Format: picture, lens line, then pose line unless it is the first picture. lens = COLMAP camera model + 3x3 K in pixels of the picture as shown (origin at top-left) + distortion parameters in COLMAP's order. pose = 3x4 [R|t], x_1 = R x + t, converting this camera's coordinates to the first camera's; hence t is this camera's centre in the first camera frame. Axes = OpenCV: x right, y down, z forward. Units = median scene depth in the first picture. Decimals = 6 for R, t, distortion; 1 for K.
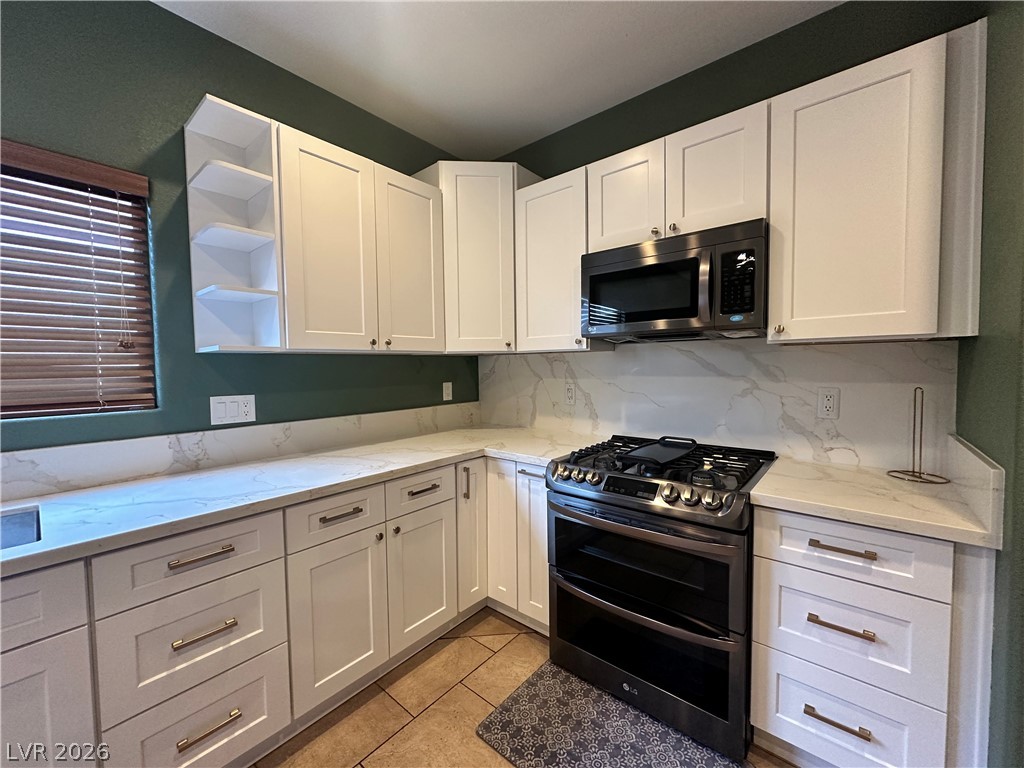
lens RADIAL K [[407.9, 0, 512.0], [0, 407.9, 384.0], [0, 0, 1]] dist [-0.001833, -0.000002]
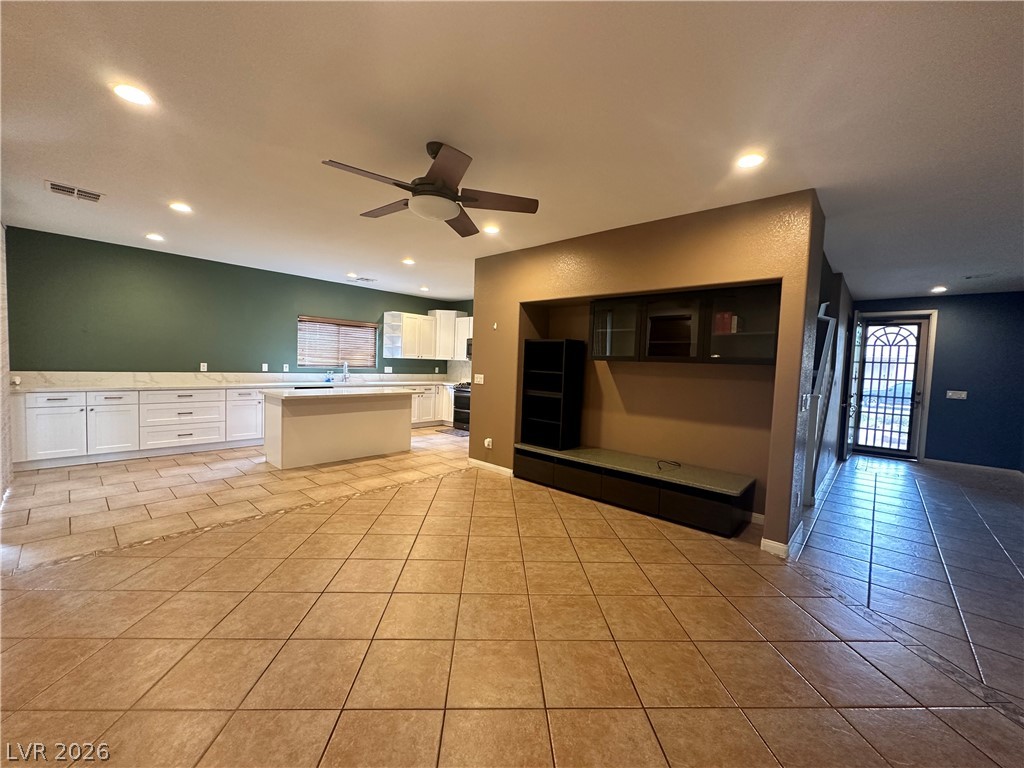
lens RADIAL K [[407.9, 0, 512.0], [0, 407.9, 384.0], [0, 0, 1]] dist [-0.001833, -0.000002]
pose [[0.998216, 0.050162, -0.032392, 0.904699], [-0.049986, 0.998730, 0.006245, 0.126126], [0.032664, -0.004615, 0.999456, -3.688614]]
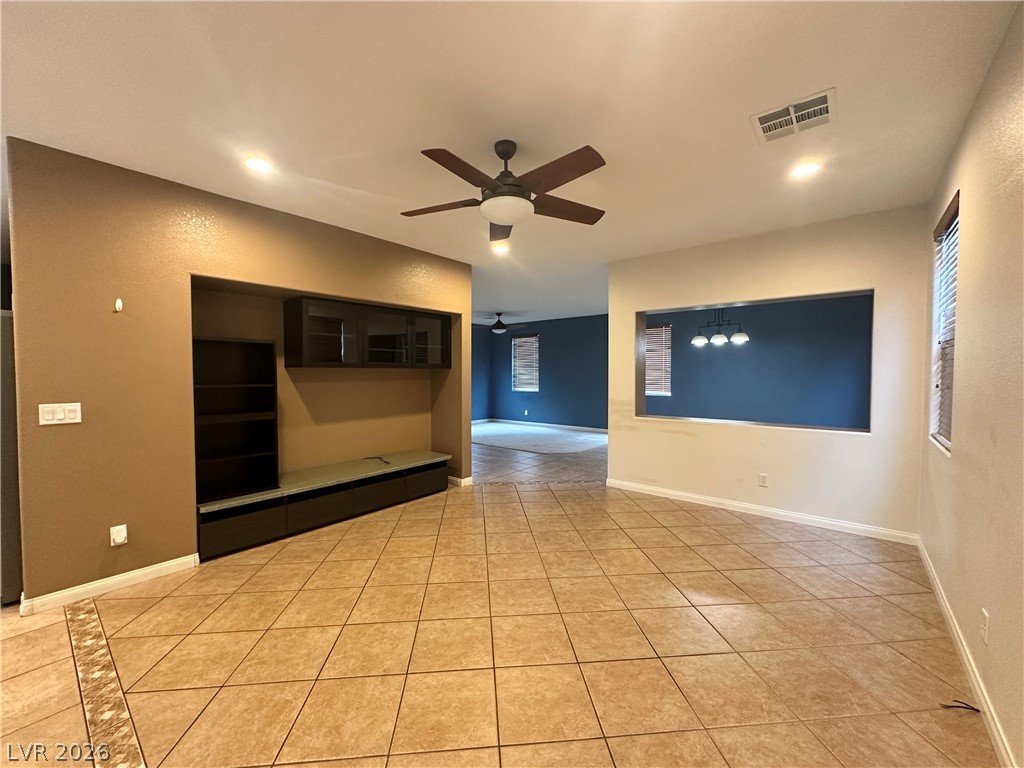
lens RADIAL K [[407.9, 0, 512.0], [0, 407.9, 384.0], [0, 0, 1]] dist [-0.001833, -0.000002]
pose [[-0.007858, -0.017719, 0.999812, -0.843514], [0.049793, 0.998596, 0.018089, 0.070448], [-0.998729, 0.049926, -0.006964, -2.195218]]
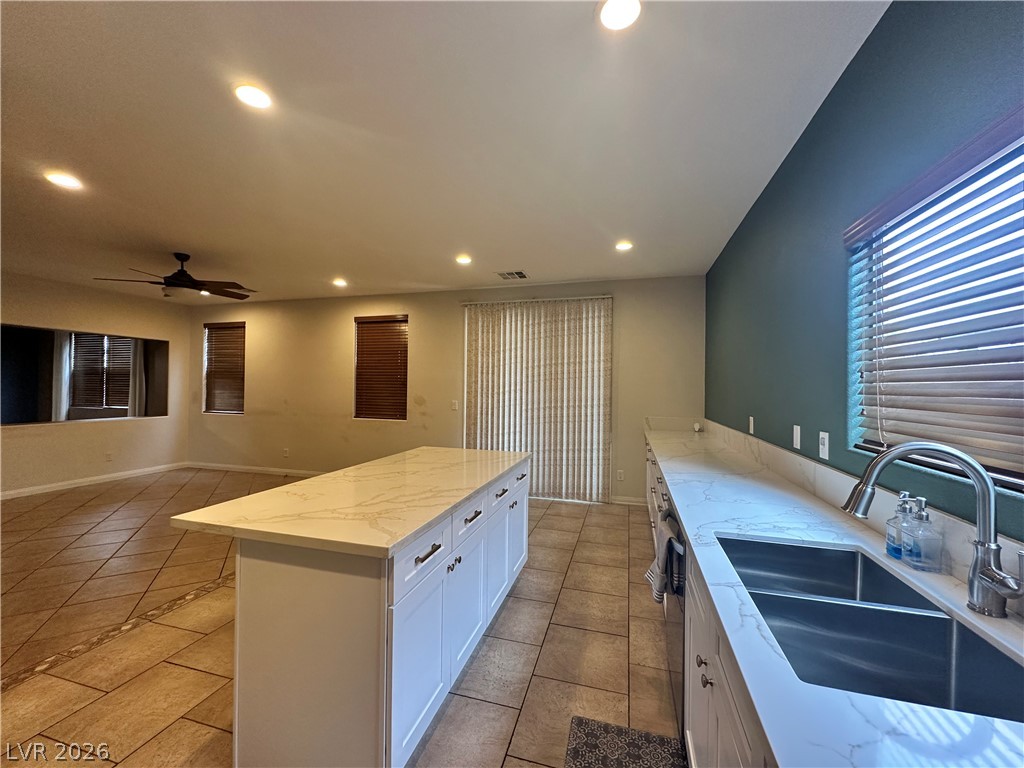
lens RADIAL K [[407.9, 0, 512.0], [0, 407.9, 384.0], [0, 0, 1]] dist [-0.001833, -0.000002]
pose [[-0.910561, -0.001275, -0.413374, -0.236906], [-0.020514, 0.998902, 0.042107, -0.086156], [0.412866, 0.046821, -0.909587, 0.809331]]
